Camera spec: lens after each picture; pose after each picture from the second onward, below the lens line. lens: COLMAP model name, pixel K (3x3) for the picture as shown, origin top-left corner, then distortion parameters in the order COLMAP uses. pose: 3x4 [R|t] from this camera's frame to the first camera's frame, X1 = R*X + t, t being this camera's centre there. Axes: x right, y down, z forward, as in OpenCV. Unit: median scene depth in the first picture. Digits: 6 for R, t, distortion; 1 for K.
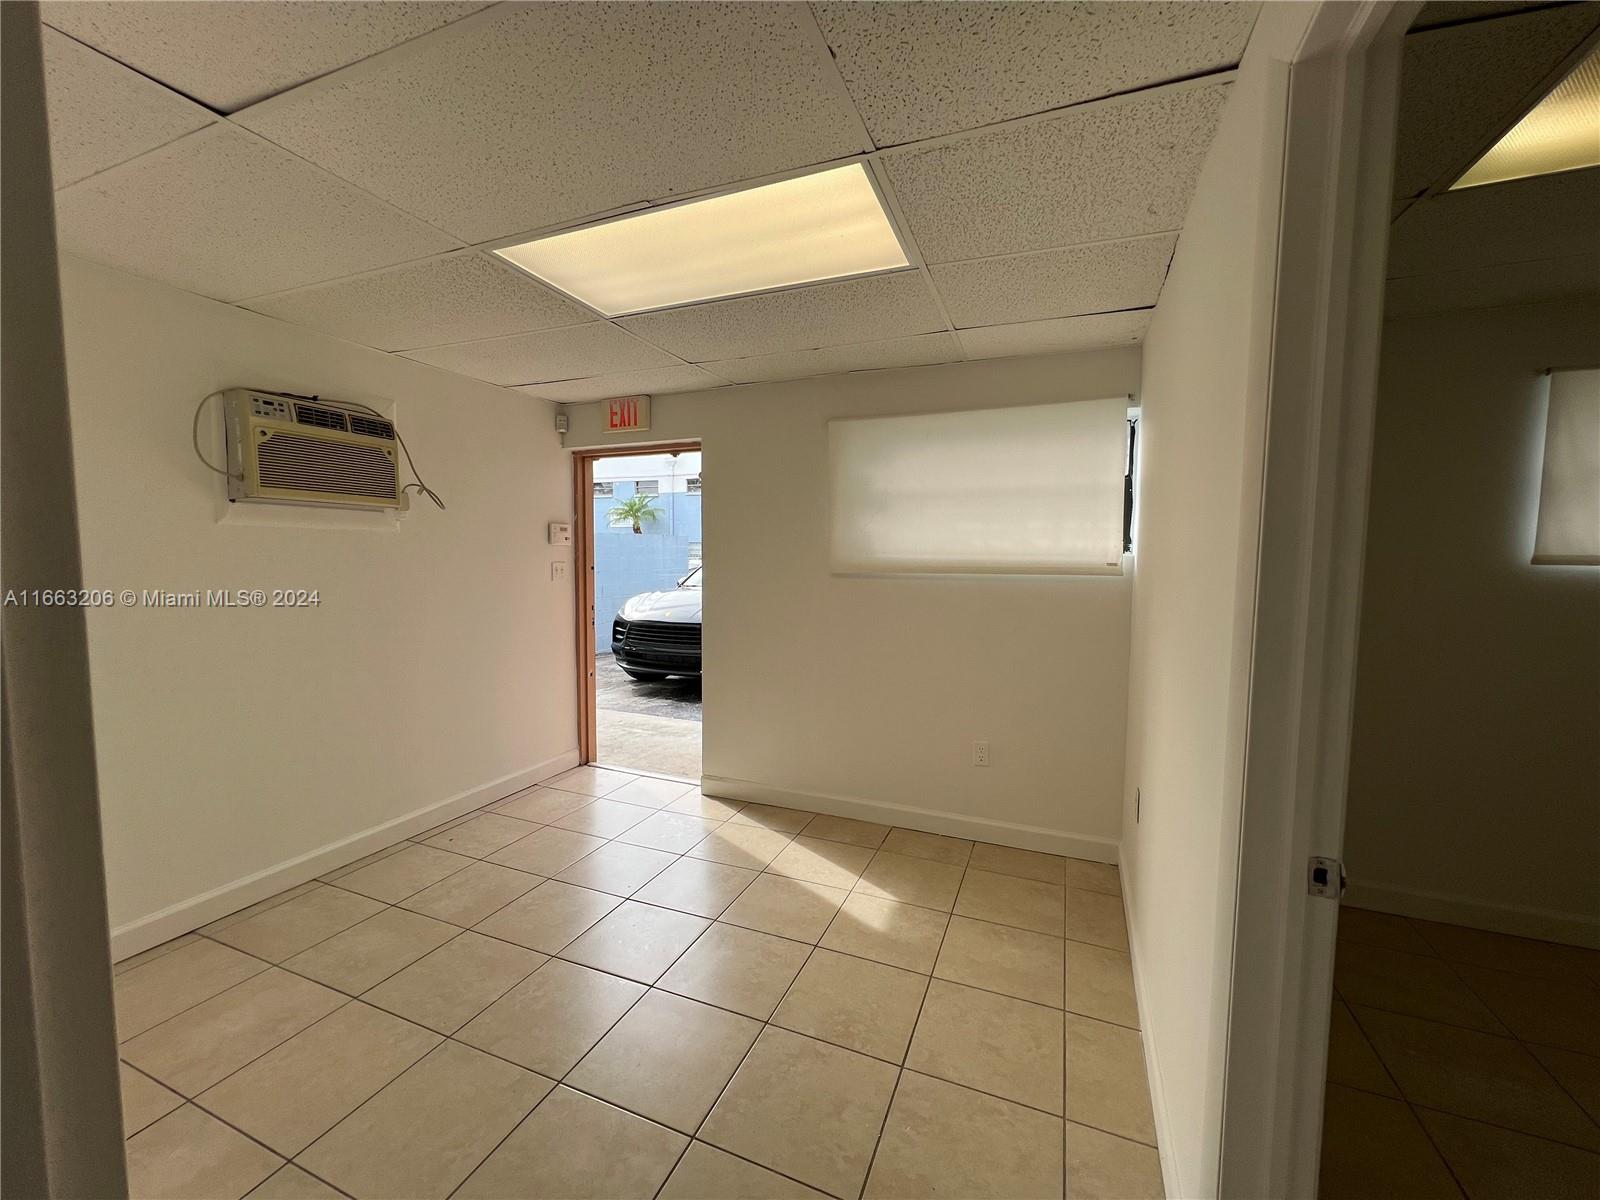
lens RADIAL K [[641.2, 0, 800.0], [0, 641.2, 600.0], [0, 0, 1]] dist [0.000641, 0.000083]
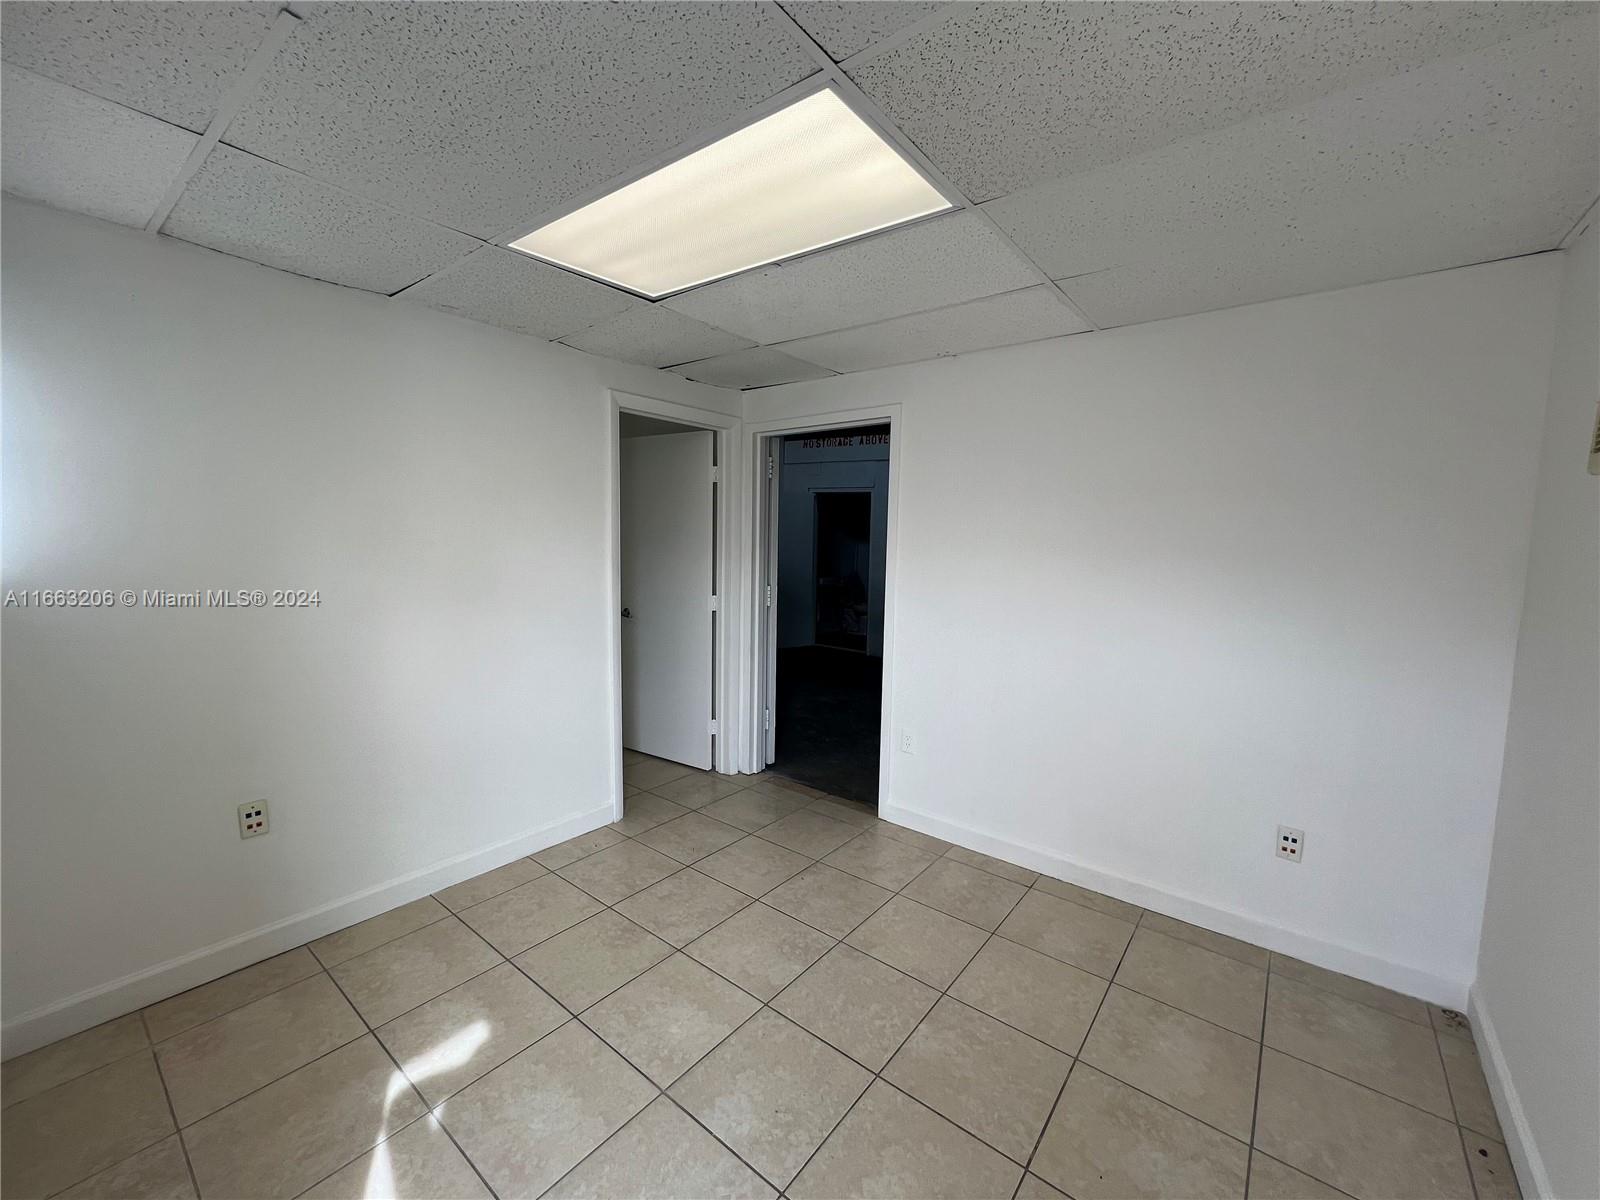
lens RADIAL K [[641.2, 0, 800.0], [0, 641.2, 600.0], [0, 0, 1]] dist [0.000641, 0.000083]
pose [[-0.961190, -0.055369, 0.270275, -0.477313], [-0.008283, 0.985004, 0.172333, -0.159548], [-0.275764, 0.163406, -0.947234, 1.692446]]
